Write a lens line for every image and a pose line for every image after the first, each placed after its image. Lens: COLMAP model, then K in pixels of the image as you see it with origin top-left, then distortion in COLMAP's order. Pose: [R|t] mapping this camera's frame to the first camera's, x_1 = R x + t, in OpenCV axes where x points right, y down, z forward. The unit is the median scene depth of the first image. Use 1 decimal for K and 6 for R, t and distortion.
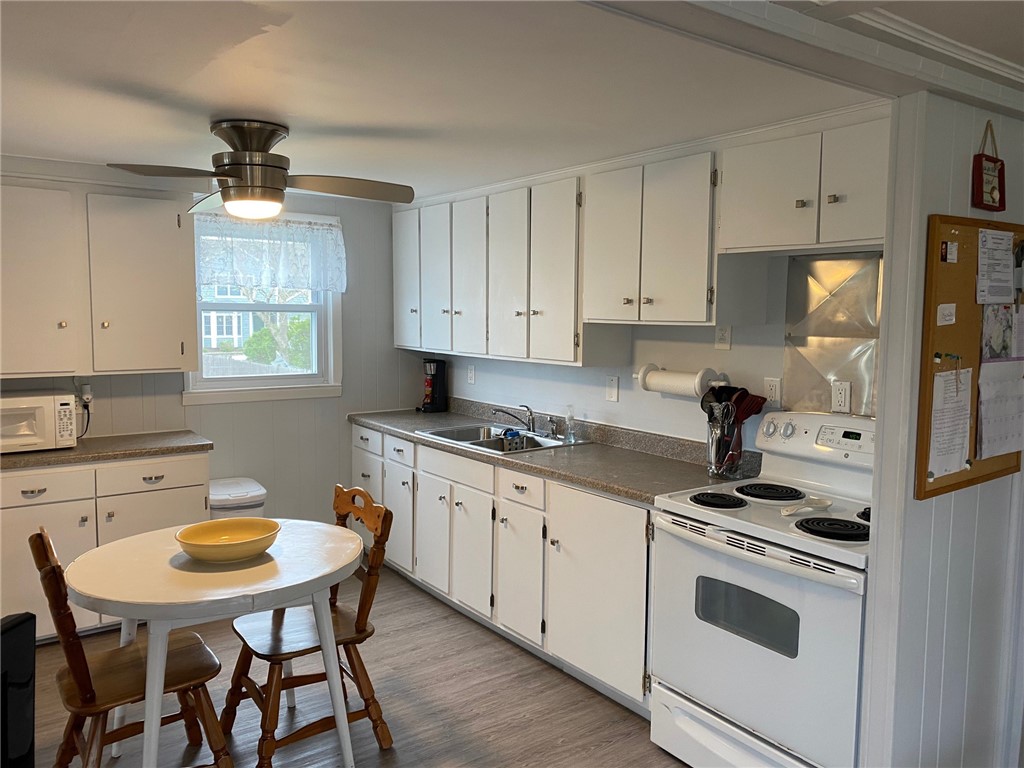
lens RADIAL K [[789.0, 0, 522.0], [0, 789.0, 380.3], [0, 0, 1]] dist [0.059392, -0.076442]
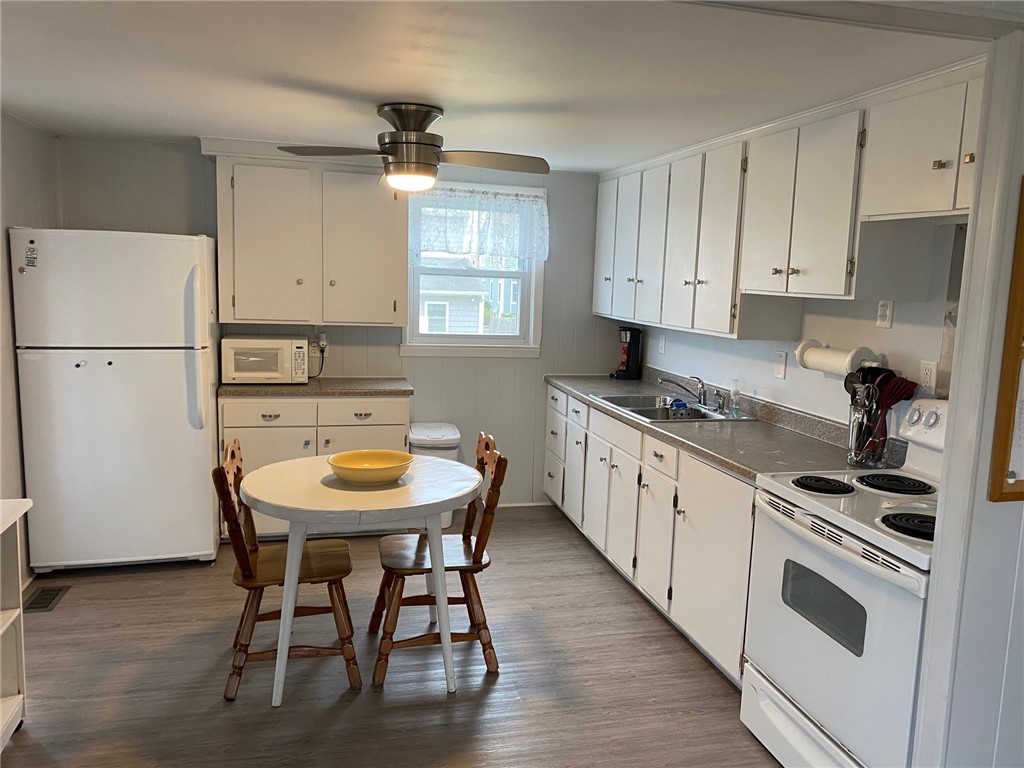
lens RADIAL K [[789.0, 0, 522.9], [0, 789.0, 382.5], [0, 0, 1]] dist [0.059392, -0.076442]
pose [[0.930486, 0.073531, -0.358871, 0.210123], [-0.059885, 0.997001, 0.049010, 0.004357], [0.361398, -0.024112, 0.932100, -0.005049]]
